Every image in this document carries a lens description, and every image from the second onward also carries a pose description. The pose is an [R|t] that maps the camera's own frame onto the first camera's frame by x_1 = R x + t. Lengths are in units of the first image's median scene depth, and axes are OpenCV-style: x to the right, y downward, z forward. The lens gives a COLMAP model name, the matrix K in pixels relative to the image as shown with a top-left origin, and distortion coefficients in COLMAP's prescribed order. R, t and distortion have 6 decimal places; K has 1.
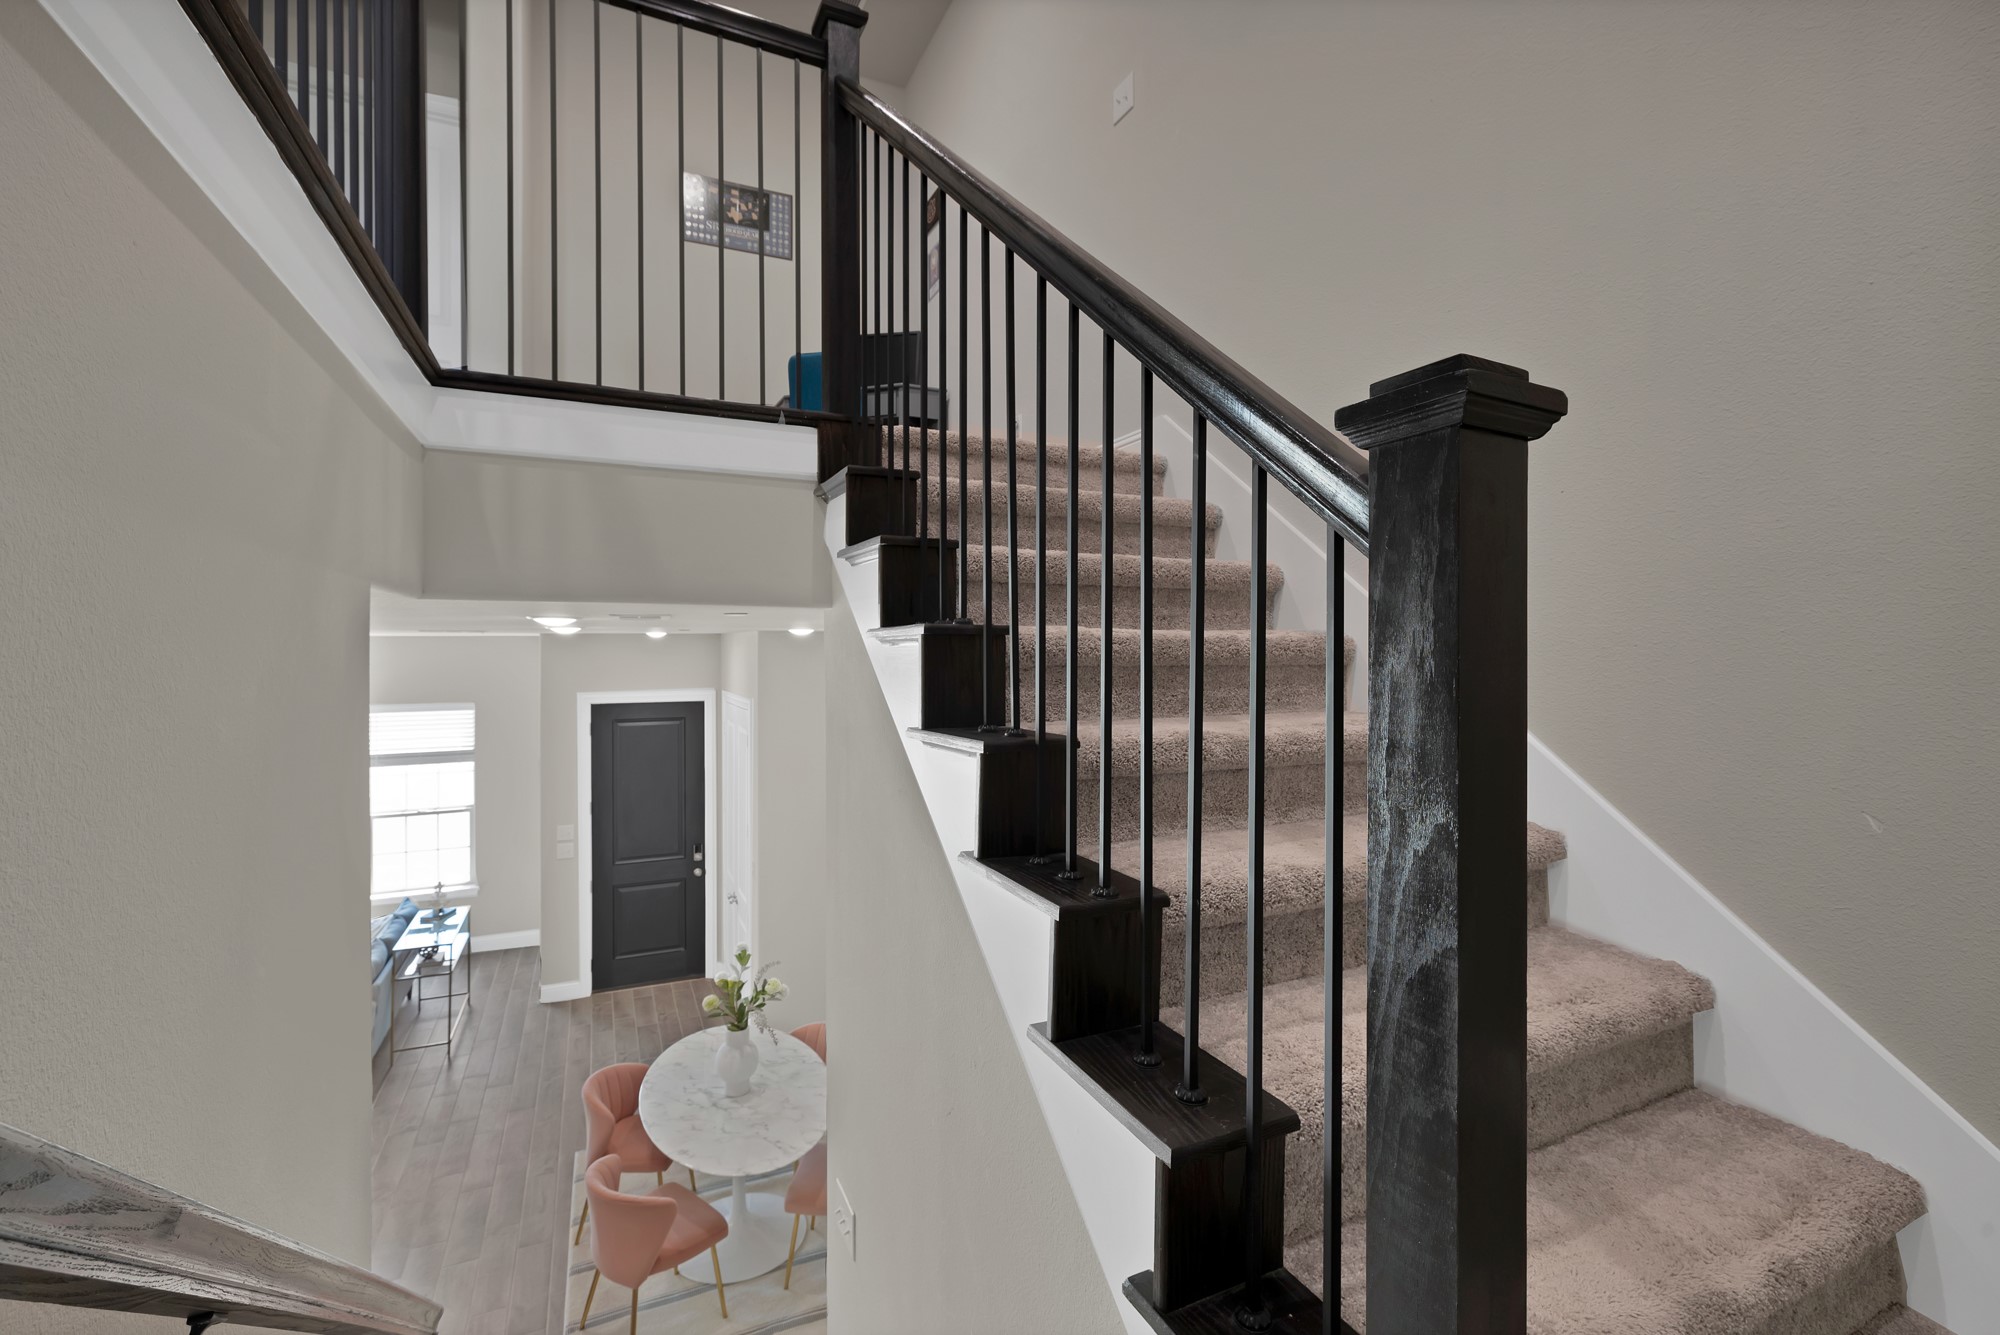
lens RADIAL K [[861.3, 0, 996.3], [0, 861.3, 649.6], [0, 0, 1]] dist [-0.001110, 0.001113]
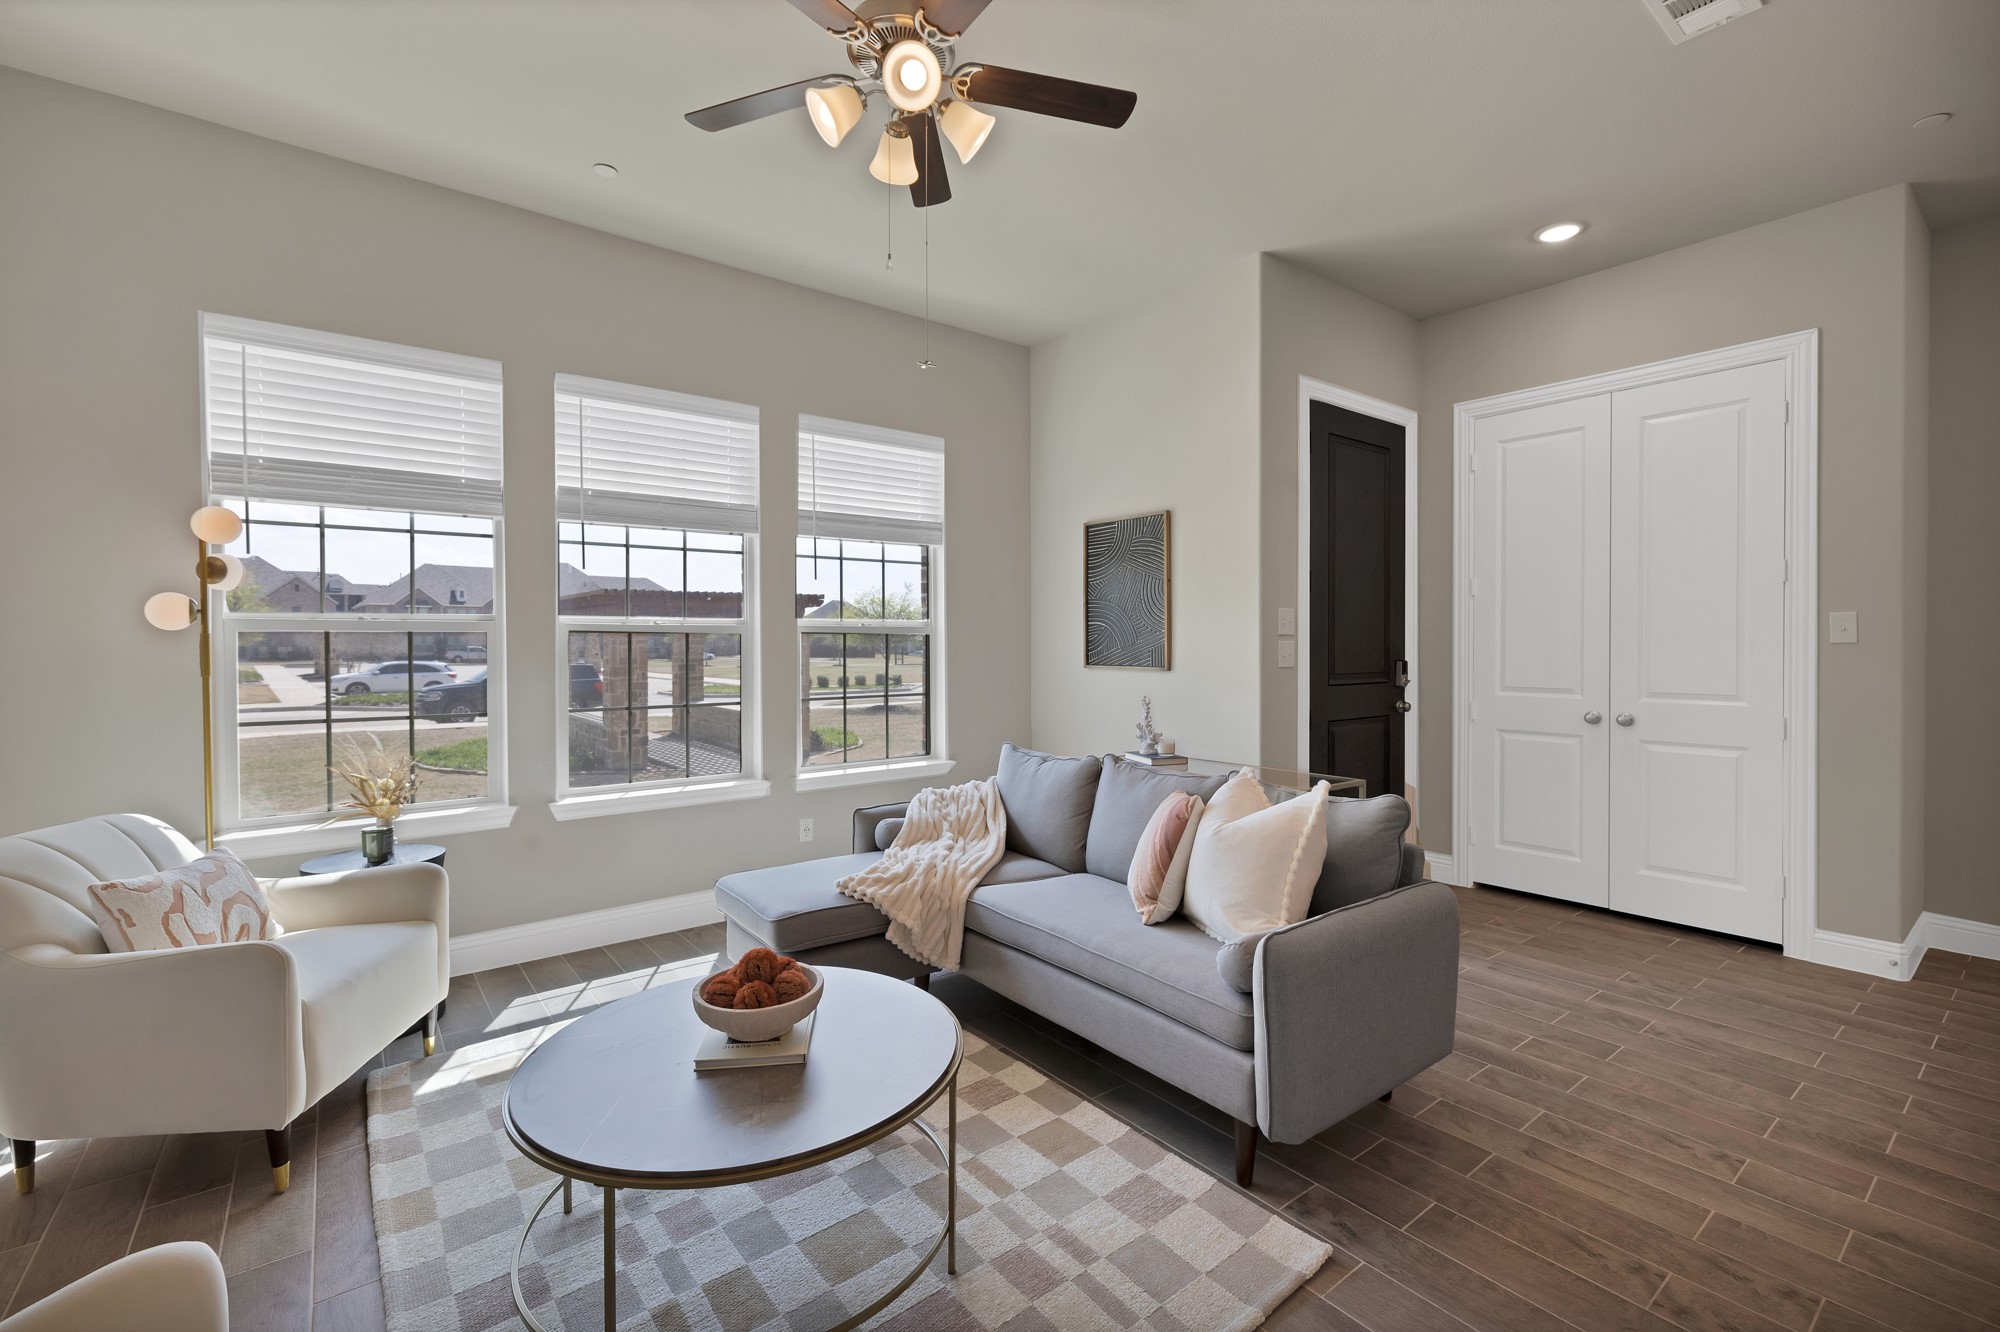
lens RADIAL K [[861.3, 0, 1007.0], [0, 861.3, 657.9], [0, 0, 1]] dist [-0.001110, 0.001113]
pose [[0.972528, -0.006386, 0.232700, -0.794753], [0.002657, 0.999863, 0.016335, 0.222907], [-0.232773, -0.015268, 0.972411, 0.493127]]
